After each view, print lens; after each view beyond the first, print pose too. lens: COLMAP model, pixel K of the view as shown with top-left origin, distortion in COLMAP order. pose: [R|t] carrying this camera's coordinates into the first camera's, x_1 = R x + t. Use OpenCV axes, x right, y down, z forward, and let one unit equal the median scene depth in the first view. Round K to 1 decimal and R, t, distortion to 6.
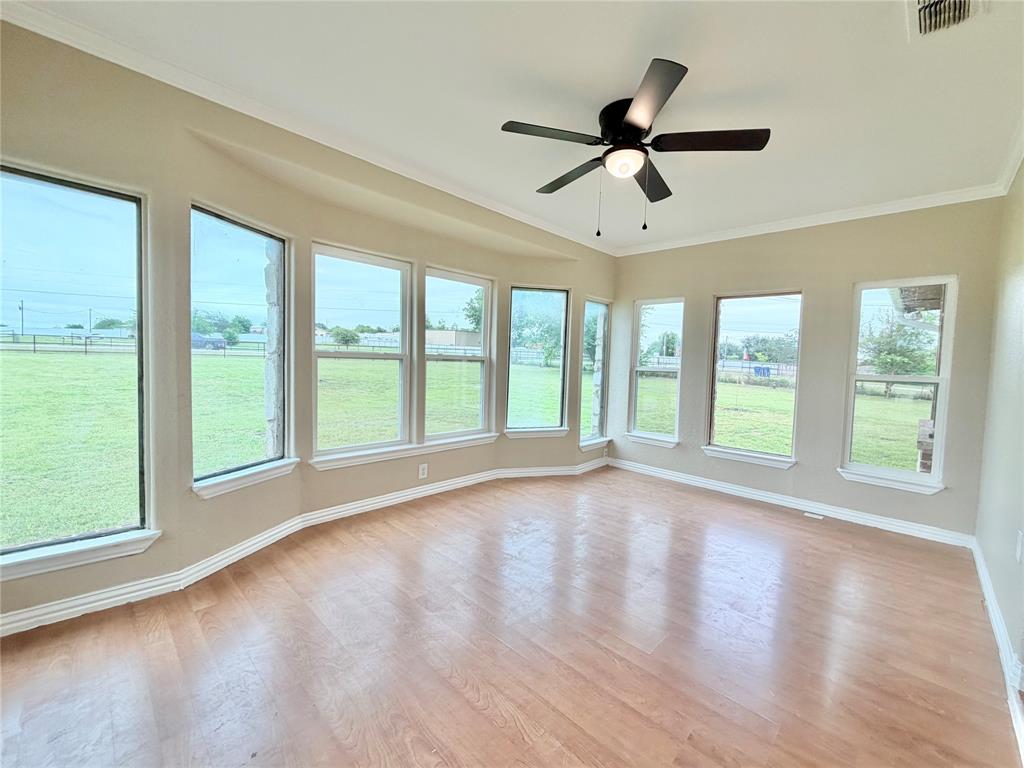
lens RADIAL K [[420.1, 0, 512.0], [0, 420.1, 384.0], [0, 0, 1]] dist [0.001585, 0.000257]
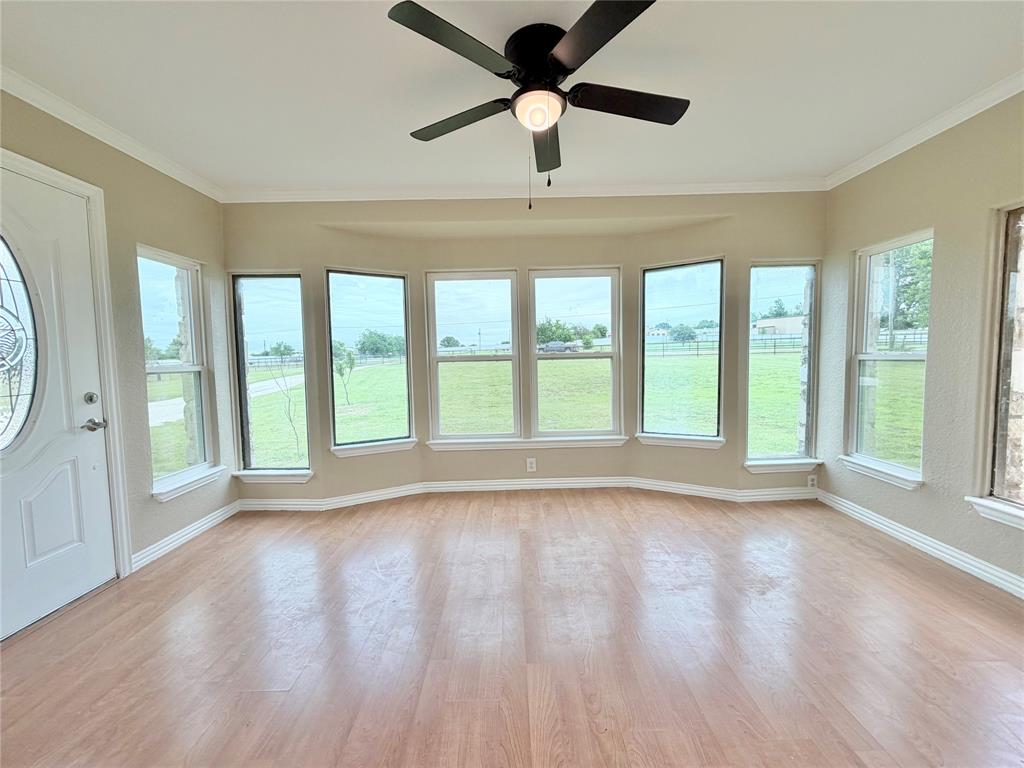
lens RADIAL K [[407.1, 0, 512.0], [0, 407.1, 384.0], [0, 0, 1]] dist [-0.000768, 0.000575]
pose [[0.697909, 0.001134, -0.716185, 0.436553], [0.005135, 0.999965, 0.006587, -0.002339], [0.716168, -0.008275, 0.697879, 0.227328]]
